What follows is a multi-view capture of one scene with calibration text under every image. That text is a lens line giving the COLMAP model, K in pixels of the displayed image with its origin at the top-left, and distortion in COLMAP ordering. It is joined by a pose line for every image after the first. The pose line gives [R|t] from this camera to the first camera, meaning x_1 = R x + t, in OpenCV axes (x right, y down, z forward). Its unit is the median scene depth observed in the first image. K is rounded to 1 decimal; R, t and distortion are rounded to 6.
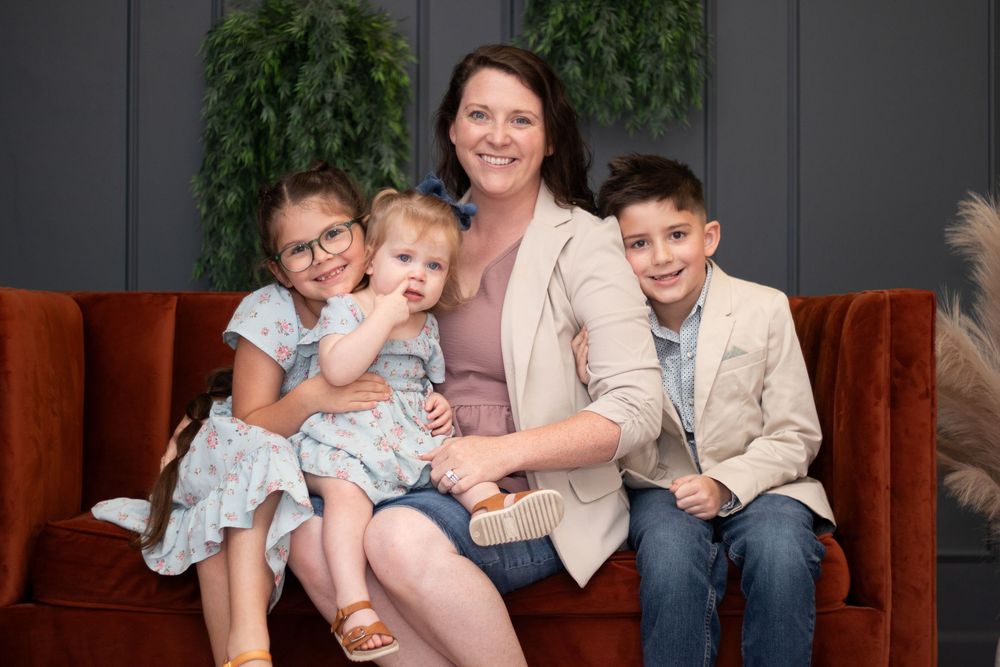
lens RADIAL K [[2264.7, 0, 500.0], [0, 2264.7, 333.5], [0, 0, 1]] dist [-0.118699, -0.095128]
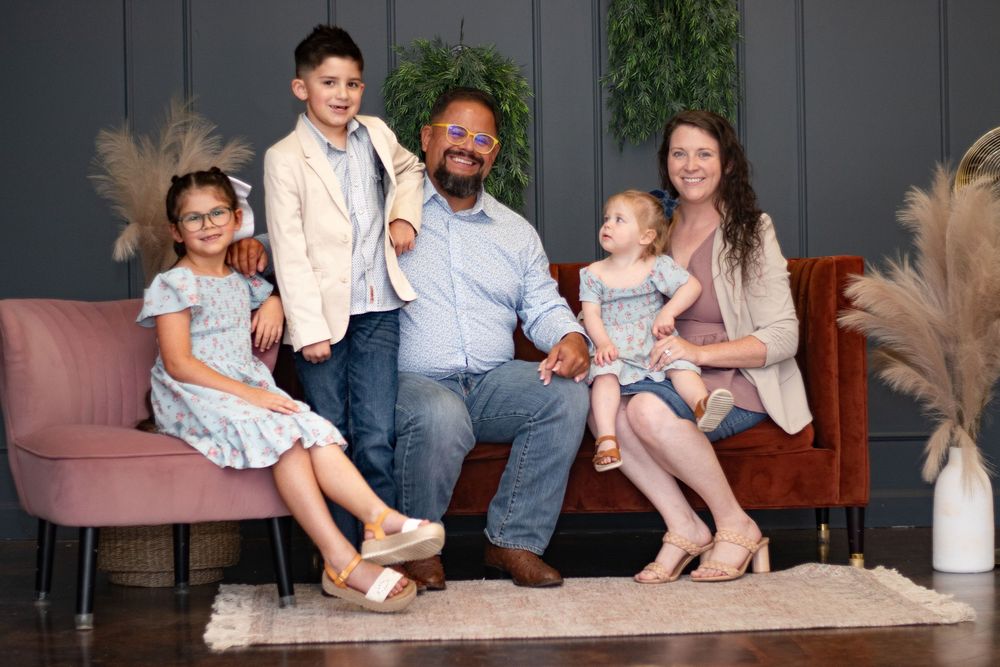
lens RADIAL K [[2321.4, 0, 500.0], [0, 2321.4, 333.5], [0, 0, 1]] dist [-0.090288, -0.381594]
pose [[0.999226, -0.018427, -0.034759, -0.010400], [0.019225, 0.999556, 0.022777, -0.004333], [0.034324, -0.023428, 0.999136, -0.467349]]
